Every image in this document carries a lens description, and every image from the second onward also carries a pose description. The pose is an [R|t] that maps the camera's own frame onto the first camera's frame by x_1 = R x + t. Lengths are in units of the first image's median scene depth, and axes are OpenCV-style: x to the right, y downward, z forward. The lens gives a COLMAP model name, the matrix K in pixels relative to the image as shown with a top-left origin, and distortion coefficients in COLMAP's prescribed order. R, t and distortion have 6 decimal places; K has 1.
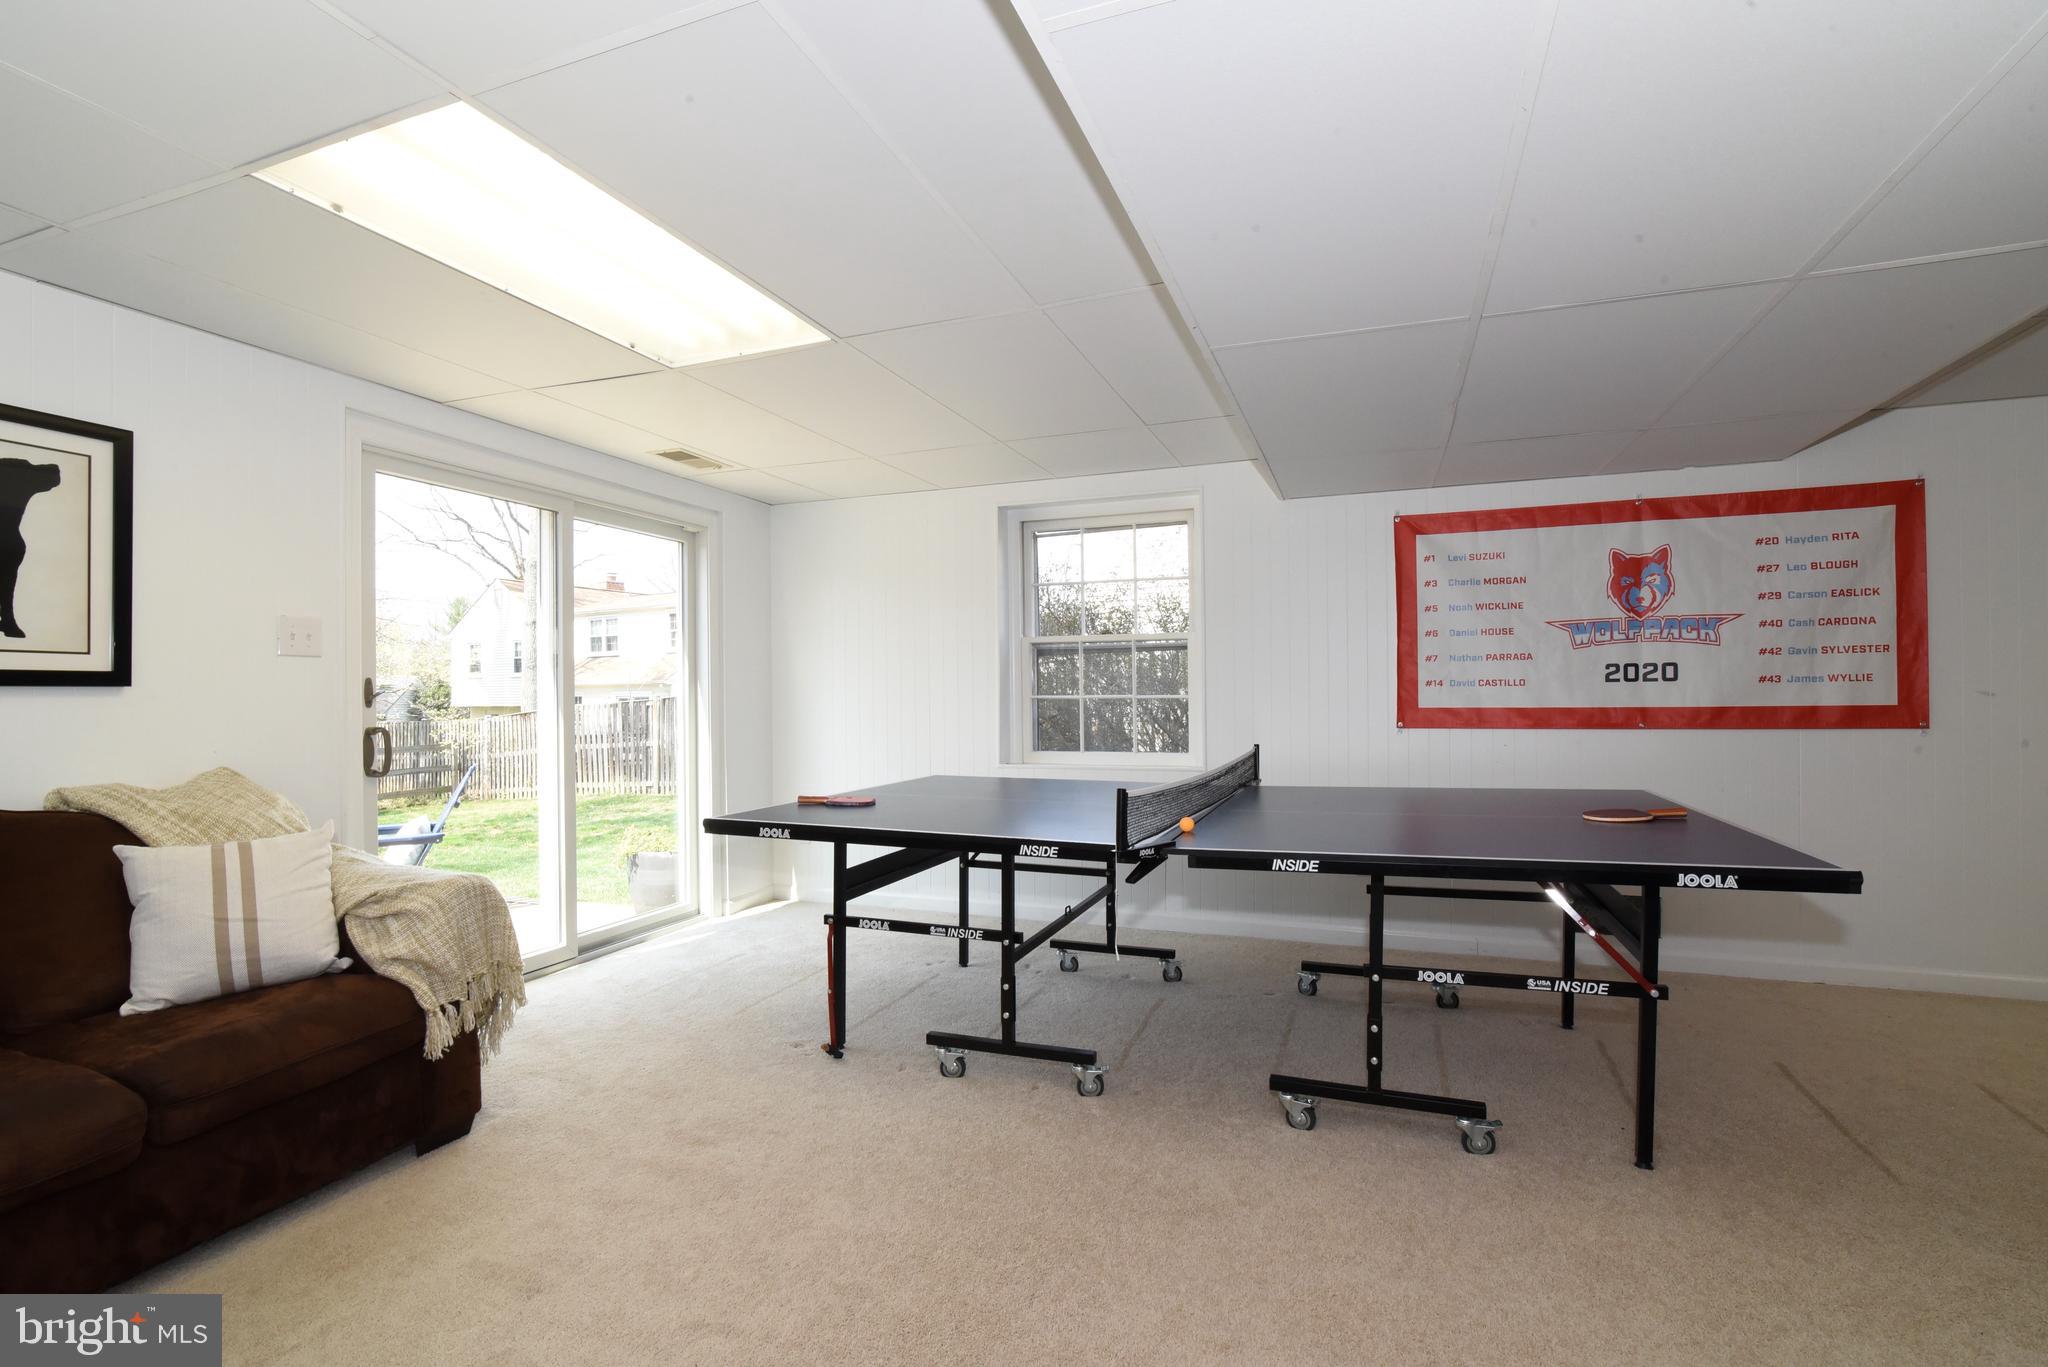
lens RADIAL K [[935.4, 0, 1029.5], [0, 935.4, 690.1], [0, 0, 1]] dist [-0.017534, -0.000132]
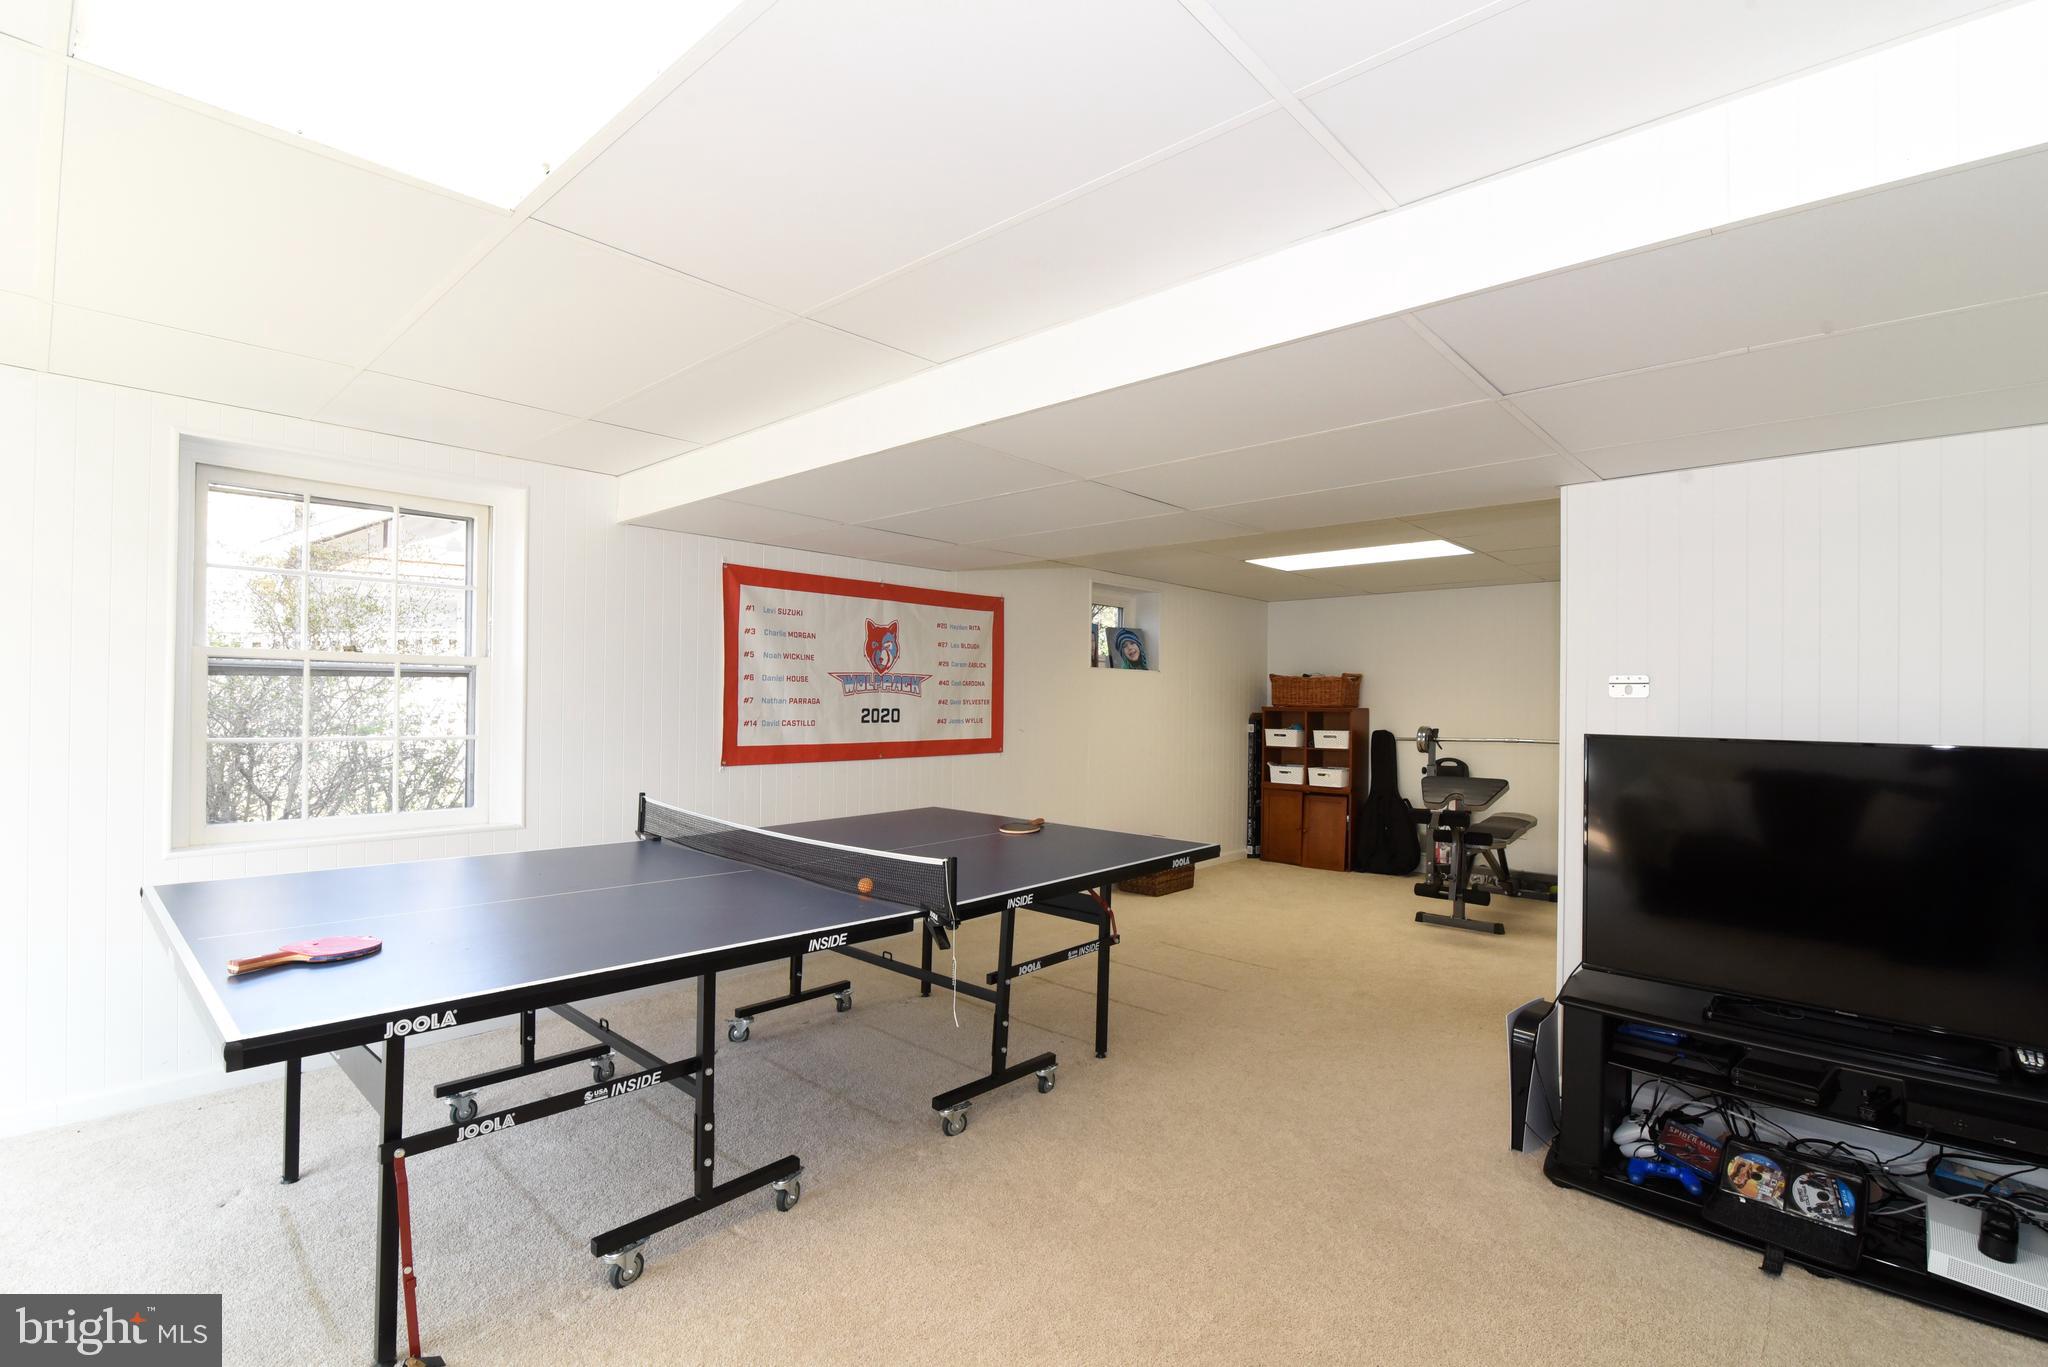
lens RADIAL K [[935.4, 0, 1030.5], [0, 935.4, 692.8], [0, 0, 1]] dist [-0.017534, -0.000132]
pose [[0.362951, 0.020409, 0.931585, -0.488046], [-0.023041, 0.999651, -0.012924, -0.038857], [-0.931523, -0.016774, 0.363295, 0.324480]]
